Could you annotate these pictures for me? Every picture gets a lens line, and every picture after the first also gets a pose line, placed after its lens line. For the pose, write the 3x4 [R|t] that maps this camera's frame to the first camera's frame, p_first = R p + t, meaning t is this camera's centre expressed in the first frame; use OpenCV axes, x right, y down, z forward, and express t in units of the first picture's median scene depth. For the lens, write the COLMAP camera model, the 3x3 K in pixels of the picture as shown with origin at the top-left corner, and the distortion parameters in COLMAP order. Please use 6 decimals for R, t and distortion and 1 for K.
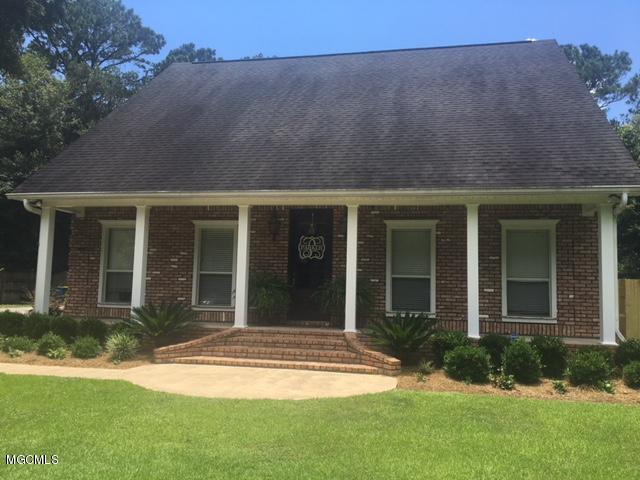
lens RADIAL K [[544.5, 0, 320.0], [0, 544.5, 240.0], [0, 0, 1]] dist [0.048284, -0.008730]
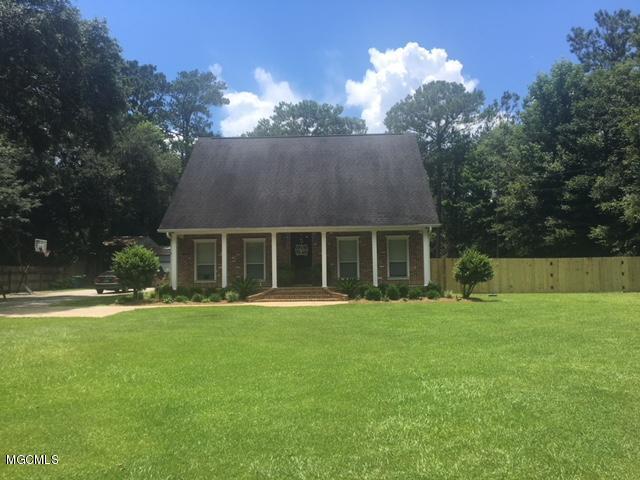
lens RADIAL K [[544.5, 0, 320.0], [0, 544.5, 240.0], [0, 0, 1]] dist [0.048284, -0.008730]
pose [[0.986350, -0.032267, 0.161470, -0.317797], [0.026476, 0.998931, 0.037887, -0.115035], [-0.162519, -0.033094, 0.986150, -1.226339]]
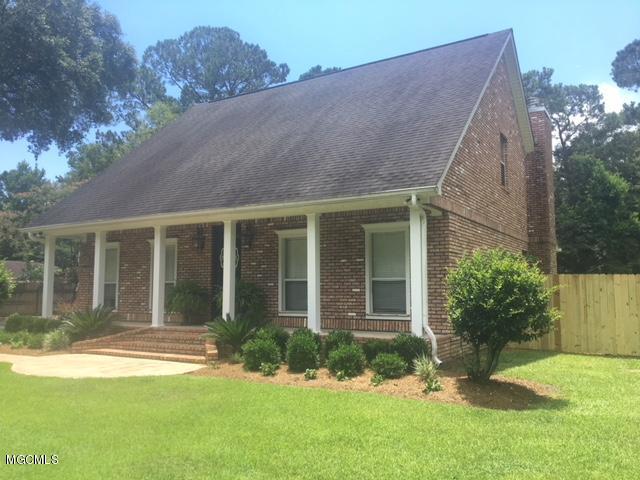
lens RADIAL K [[544.5, 0, 320.0], [0, 544.5, 240.0], [0, 0, 1]] dist [0.048284, -0.008730]
pose [[0.942722, -0.057380, -0.328608, 0.609620], [0.054305, 0.998352, -0.018536, 0.009242], [0.329130, -0.000371, 0.944285, -0.038719]]
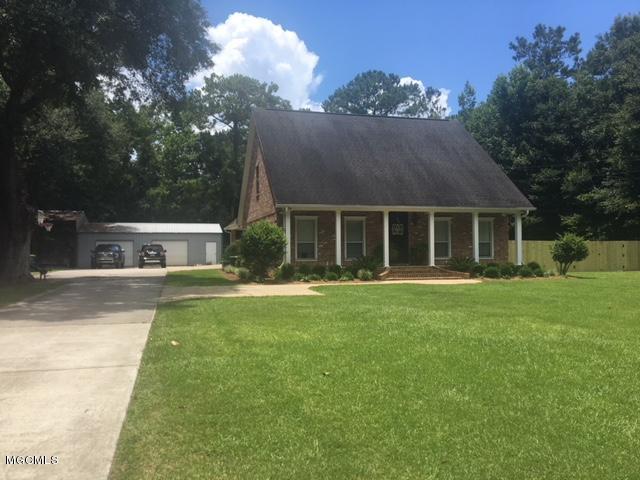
lens RADIAL K [[544.5, 0, 320.0], [0, 544.5, 240.0], [0, 0, 1]] dist [0.048284, -0.008730]
pose [[0.892202, -0.021590, 0.451121, -1.394225], [-0.011907, 0.997385, 0.071282, -0.104183], [-0.451480, -0.068970, 0.889612, -0.860180]]
